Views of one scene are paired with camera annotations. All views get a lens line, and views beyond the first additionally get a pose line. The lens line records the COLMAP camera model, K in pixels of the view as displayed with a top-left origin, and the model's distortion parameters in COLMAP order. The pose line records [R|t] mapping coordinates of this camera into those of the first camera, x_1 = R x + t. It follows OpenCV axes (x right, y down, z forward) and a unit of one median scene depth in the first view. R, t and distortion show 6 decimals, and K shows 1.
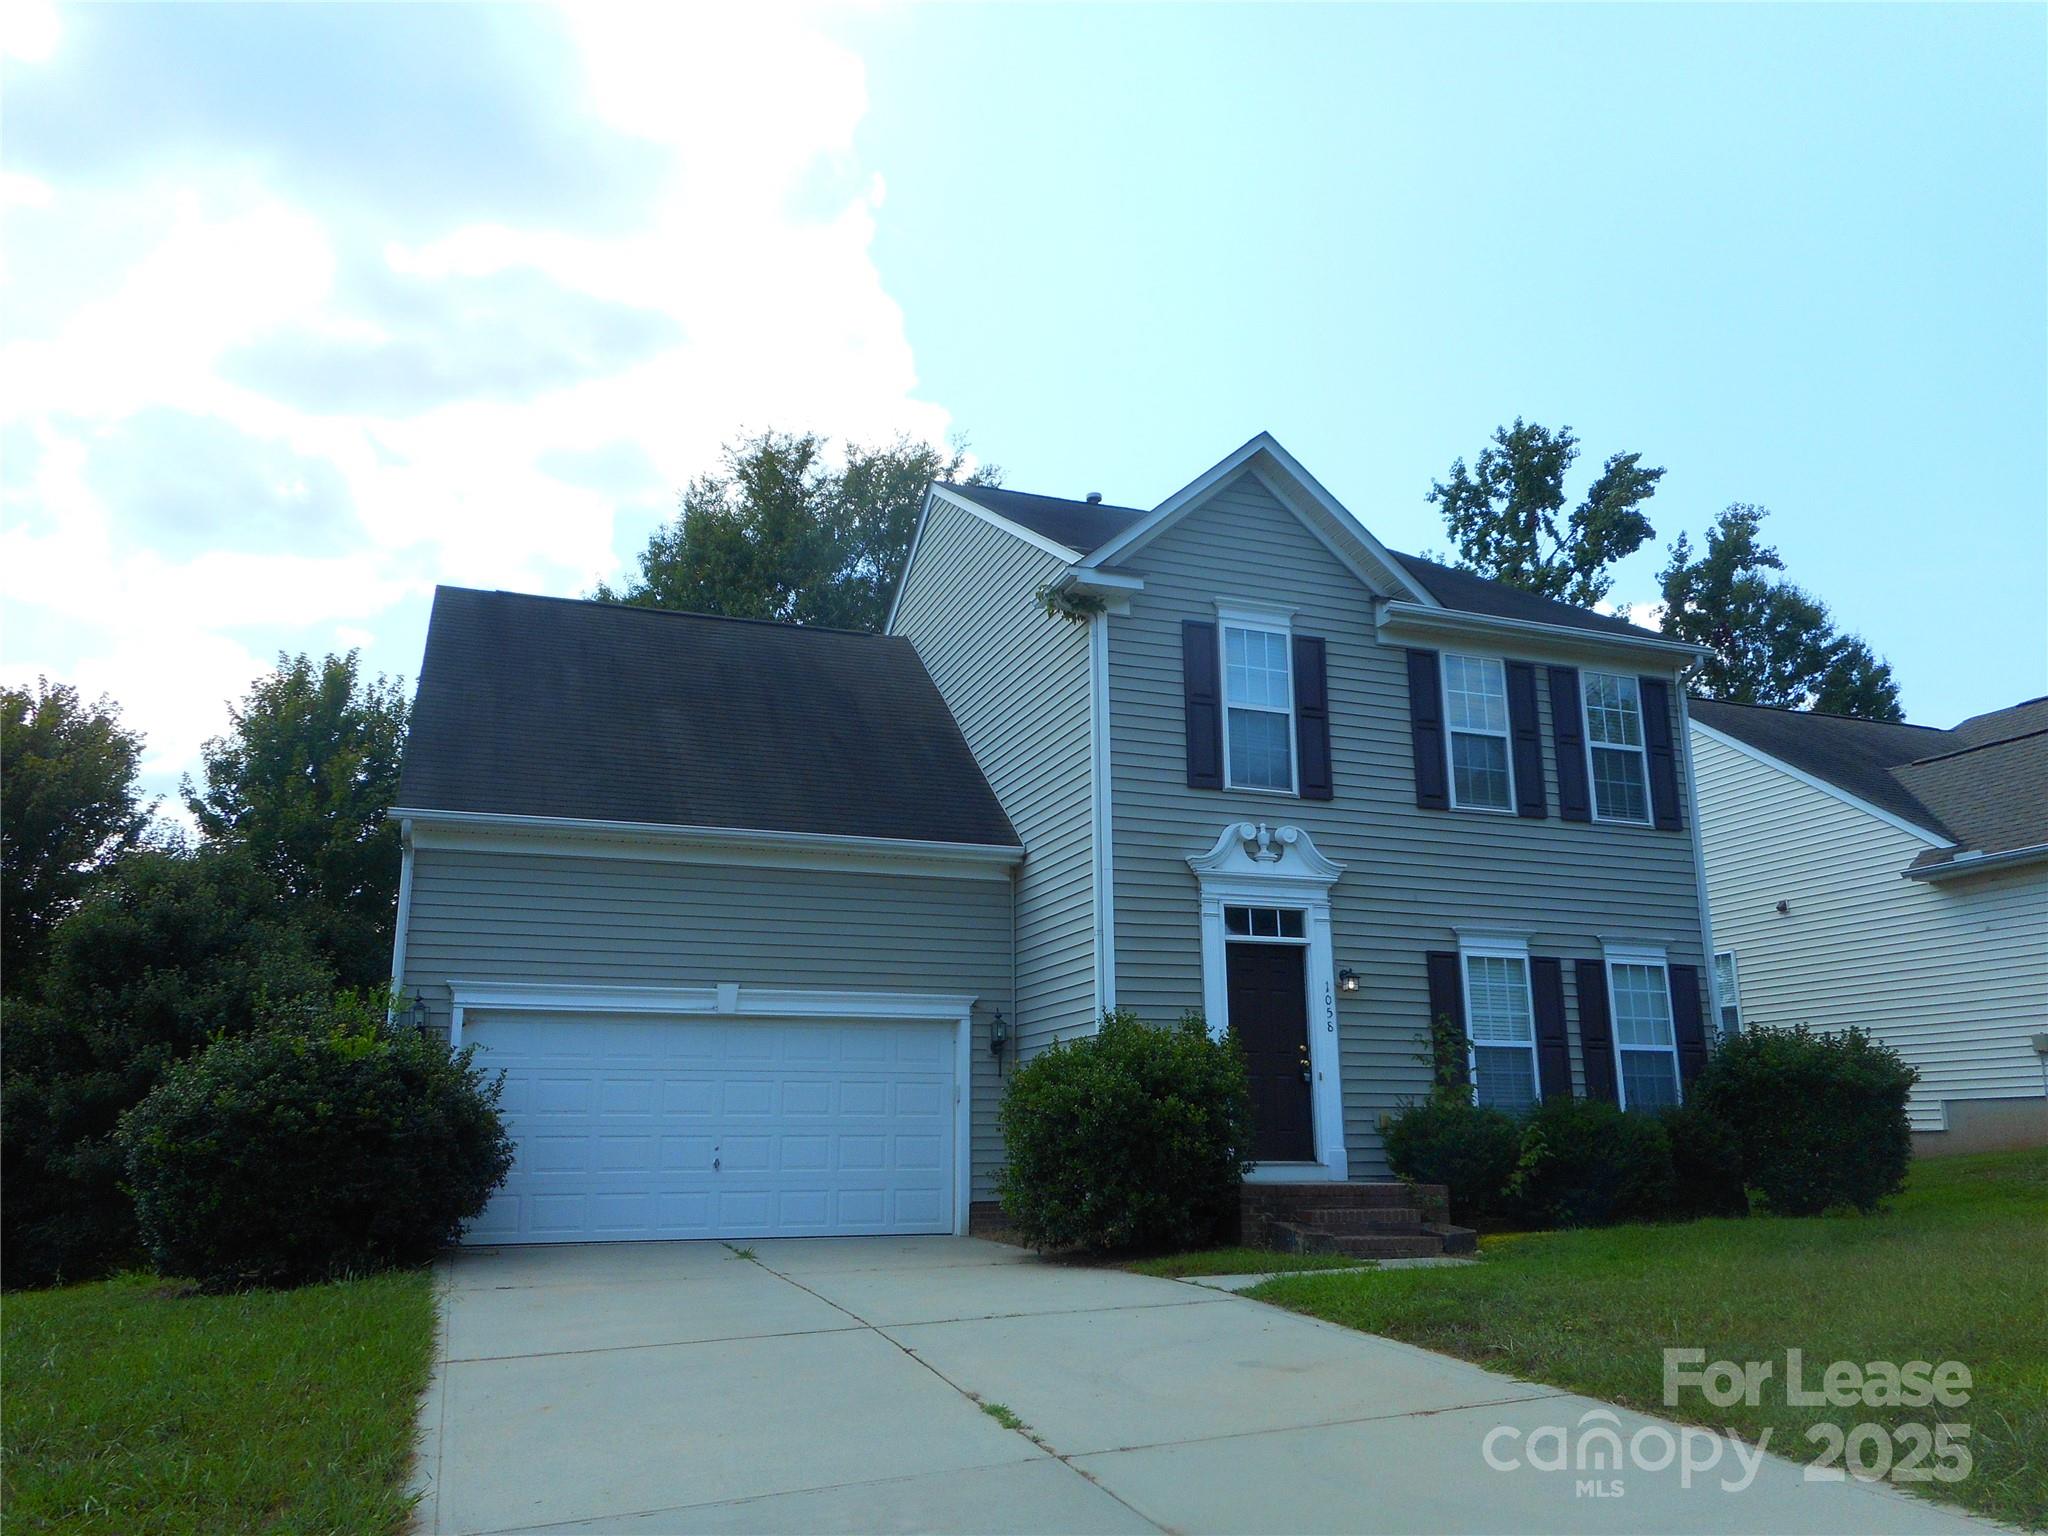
lens RADIAL K [[1550.0, 0, 1029.1], [0, 1550.0, 775.8], [0, 0, 1]] dist [0.004979, -0.002456]
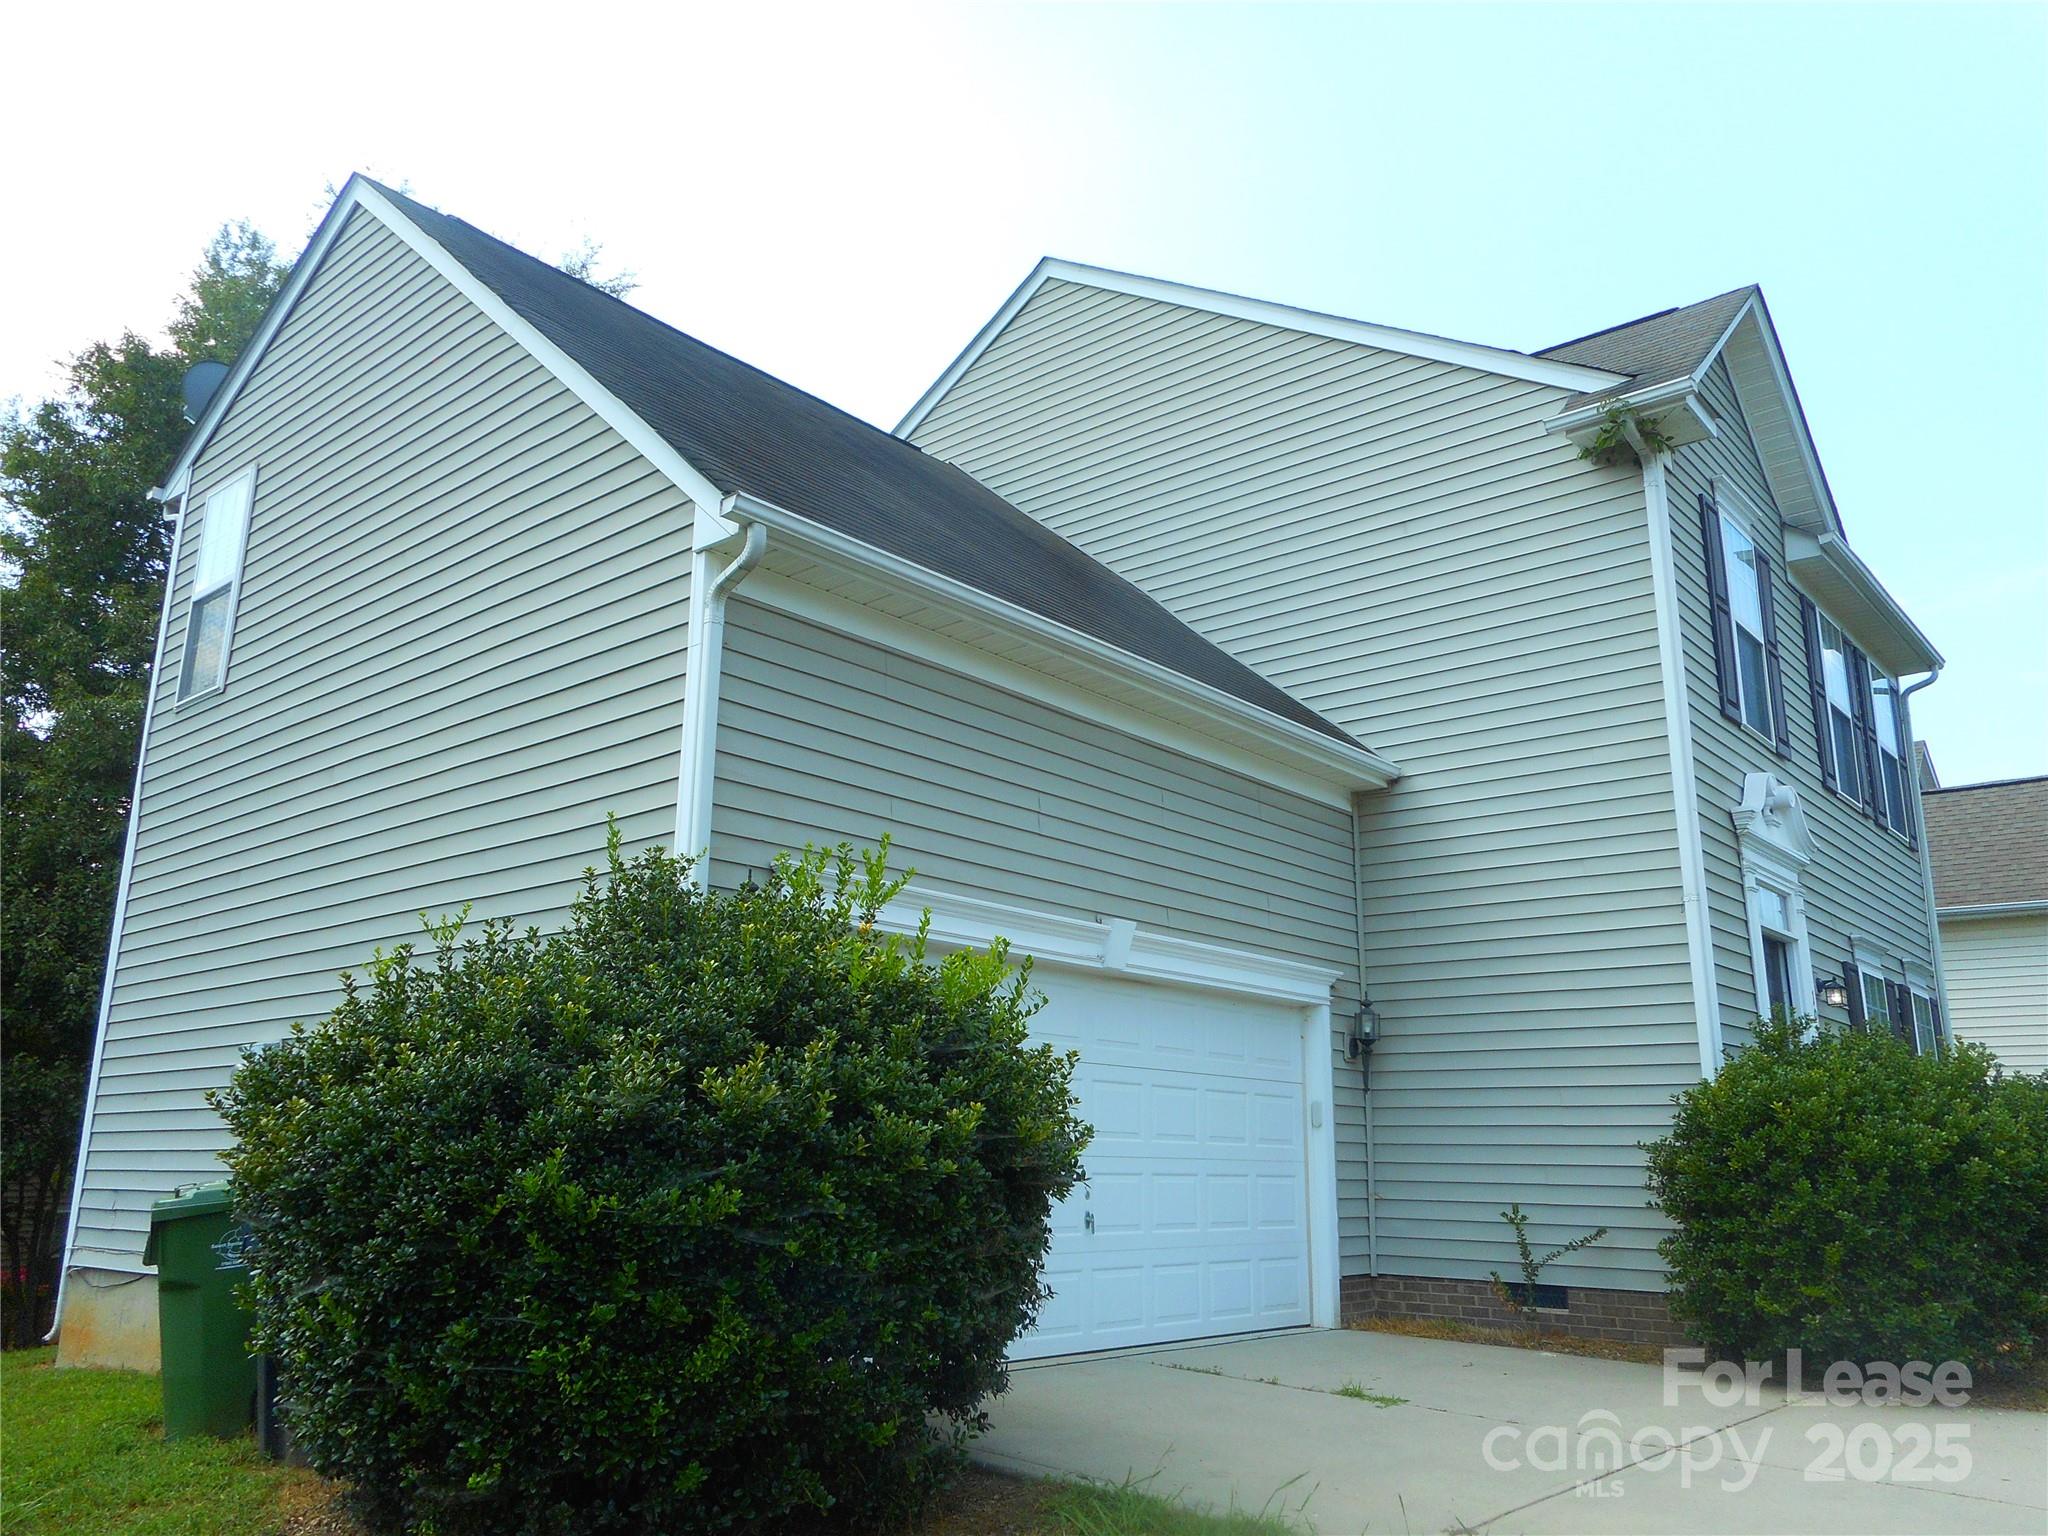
lens RADIAL K [[1550.0, 0, 1024.1], [0, 1550.0, 759.3], [0, 0, 1]] dist [0.004979, -0.002456]
pose [[0.869037, 0.142129, 0.473892, -0.498154], [-0.133414, 0.989686, -0.052167, 0.104215], [-0.476419, -0.017889, 0.879037, 0.468703]]
